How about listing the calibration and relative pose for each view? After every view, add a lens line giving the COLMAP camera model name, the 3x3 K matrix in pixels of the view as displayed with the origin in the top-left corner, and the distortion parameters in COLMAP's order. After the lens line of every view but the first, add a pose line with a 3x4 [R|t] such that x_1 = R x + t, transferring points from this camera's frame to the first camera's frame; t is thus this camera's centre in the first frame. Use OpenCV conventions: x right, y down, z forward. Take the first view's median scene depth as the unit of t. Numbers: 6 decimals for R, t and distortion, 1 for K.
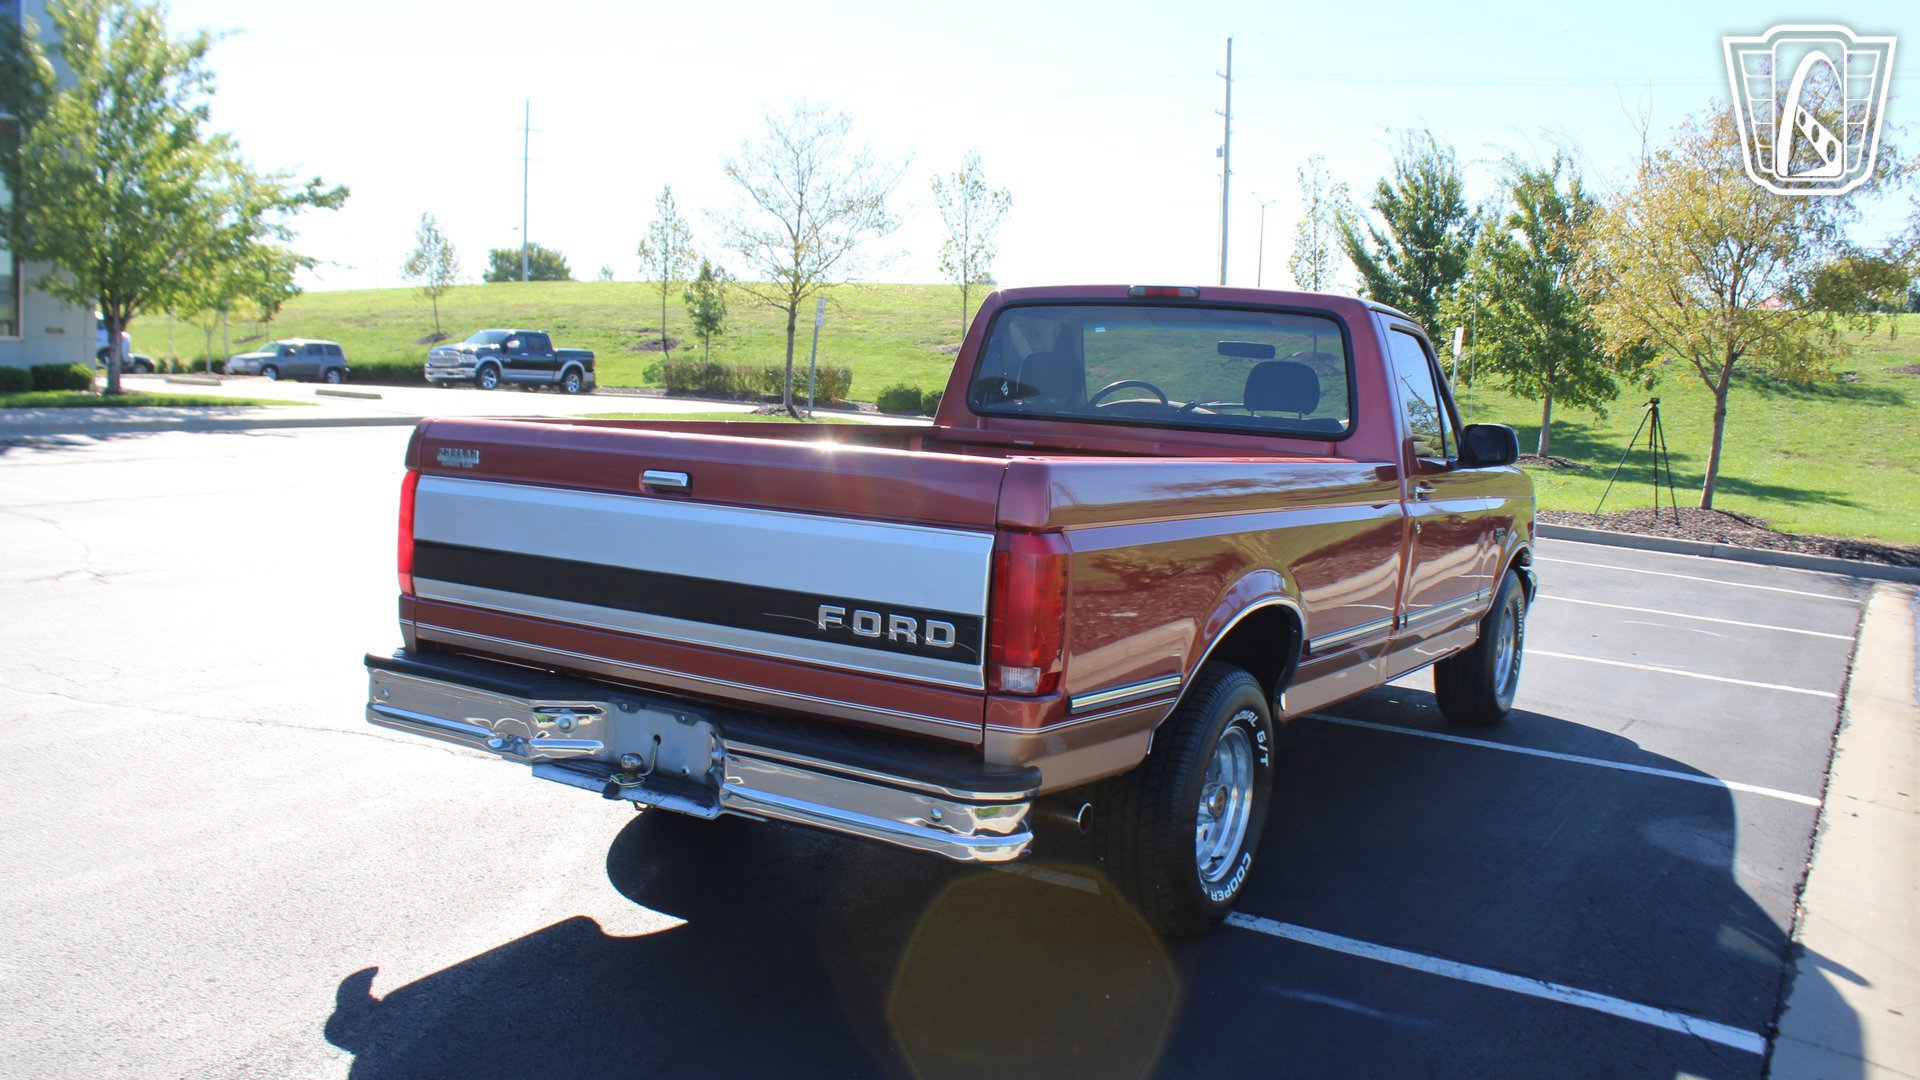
lens RADIAL K [[1535.6, 0, 966.5], [0, 1535.6, 526.4], [0, 0, 1]] dist [0.010610, 0.003278]
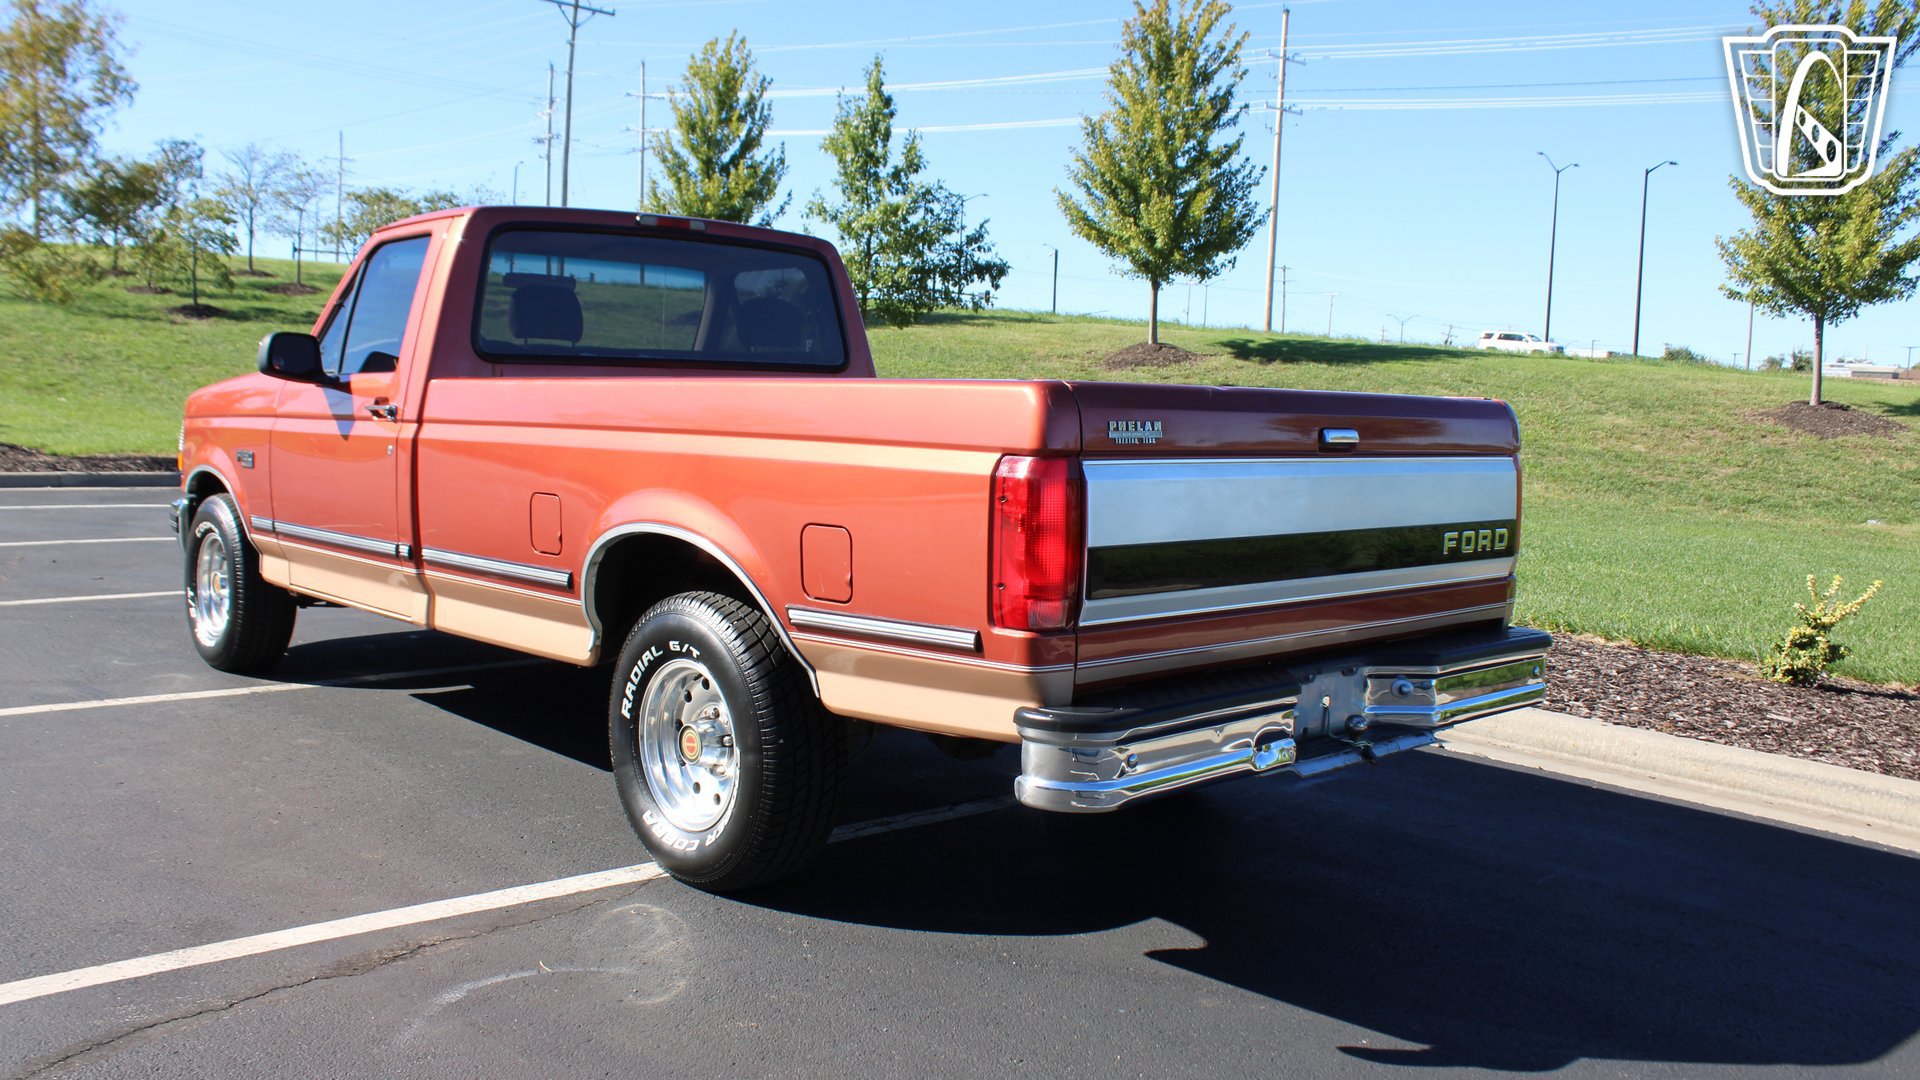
lens RADIAL K [[1616.7, 0, 1006.7], [0, 1616.7, 548.4], [0, 0, 1]] dist [-0.096471, 0.038050]
pose [[0.237302, -0.130063, 0.962690, -1.347121], [0.072702, 0.990595, 0.115912, -0.102336], [-0.968712, 0.042483, 0.244526, 1.028602]]
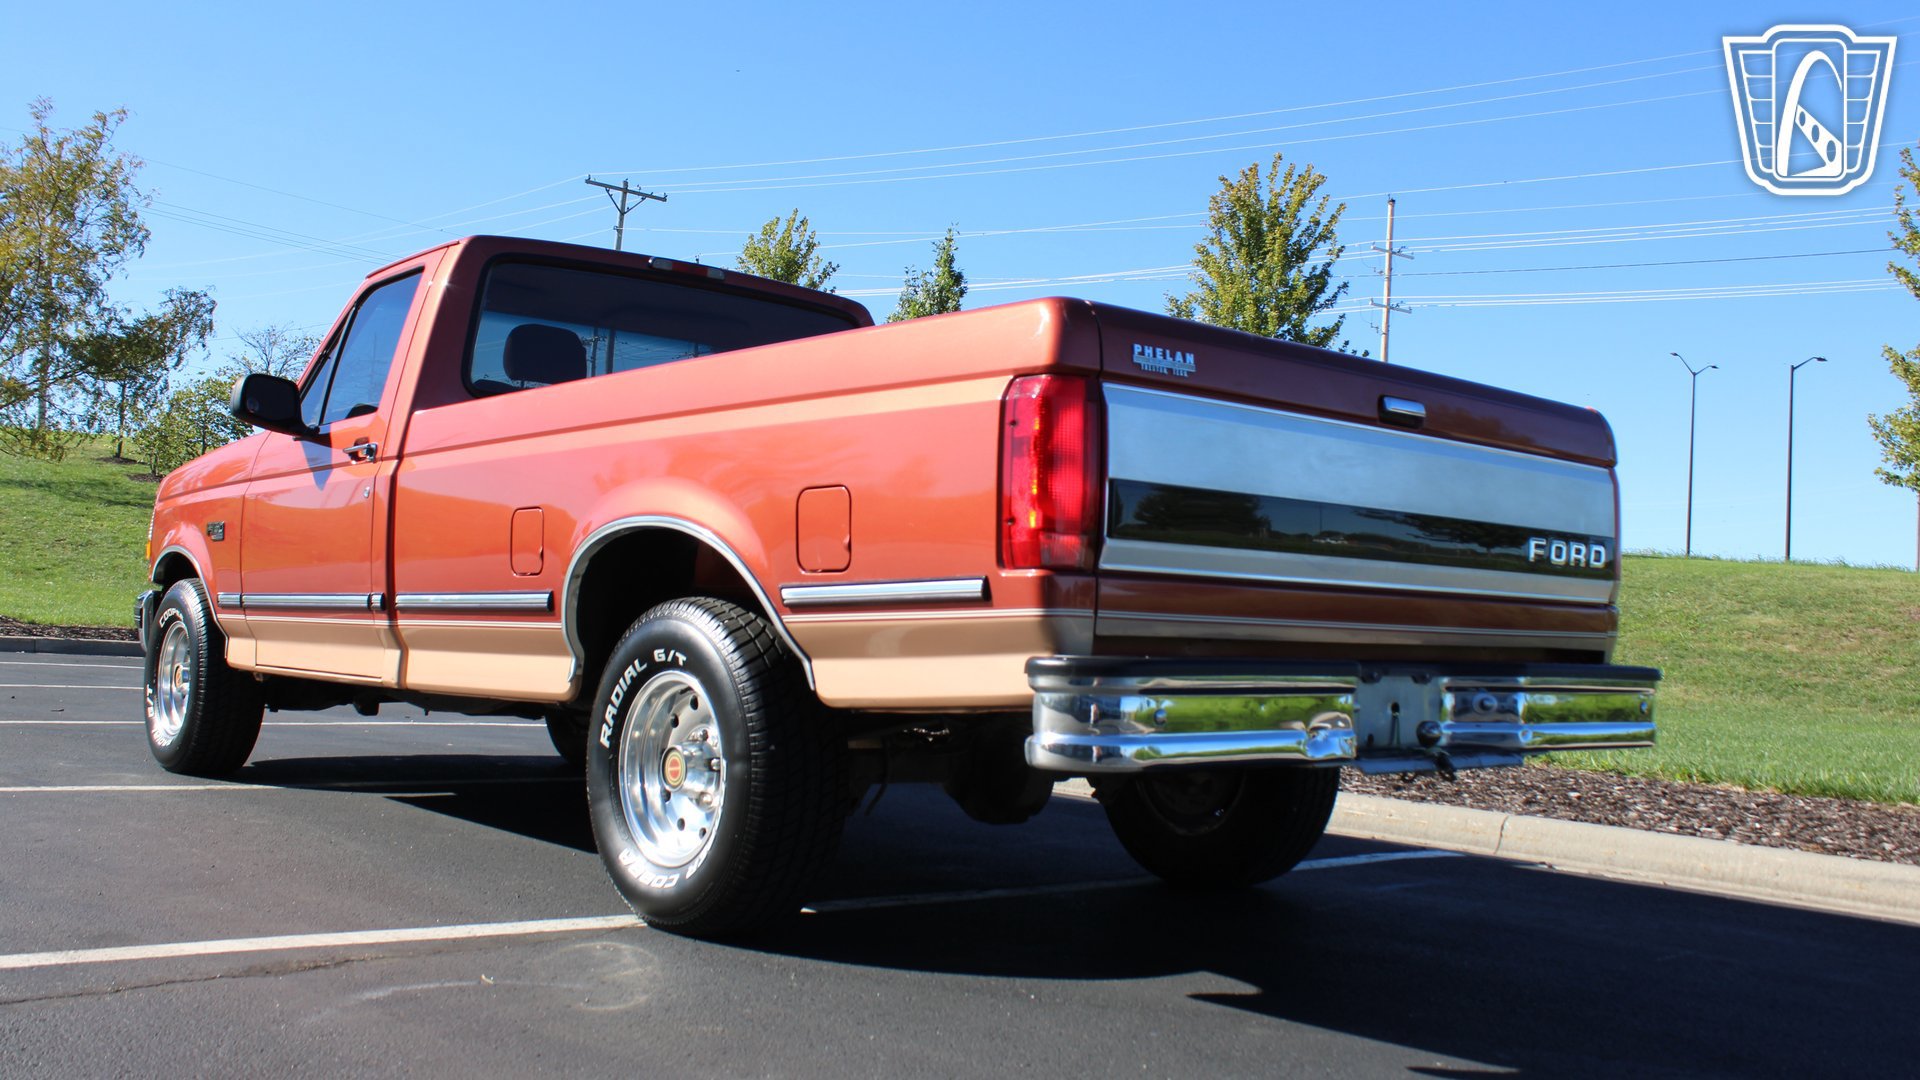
lens RADIAL K [[1783.7, 0, 1035.0], [0, 1783.7, 574.5], [0, 0, 1]] dist [-0.067125, 0.000000]
pose [[0.267954, -0.006832, 0.963407, -1.329811], [0.070042, 0.997467, -0.012407, 0.067466], [-0.960882, 0.070804, 0.267754, 1.006225]]
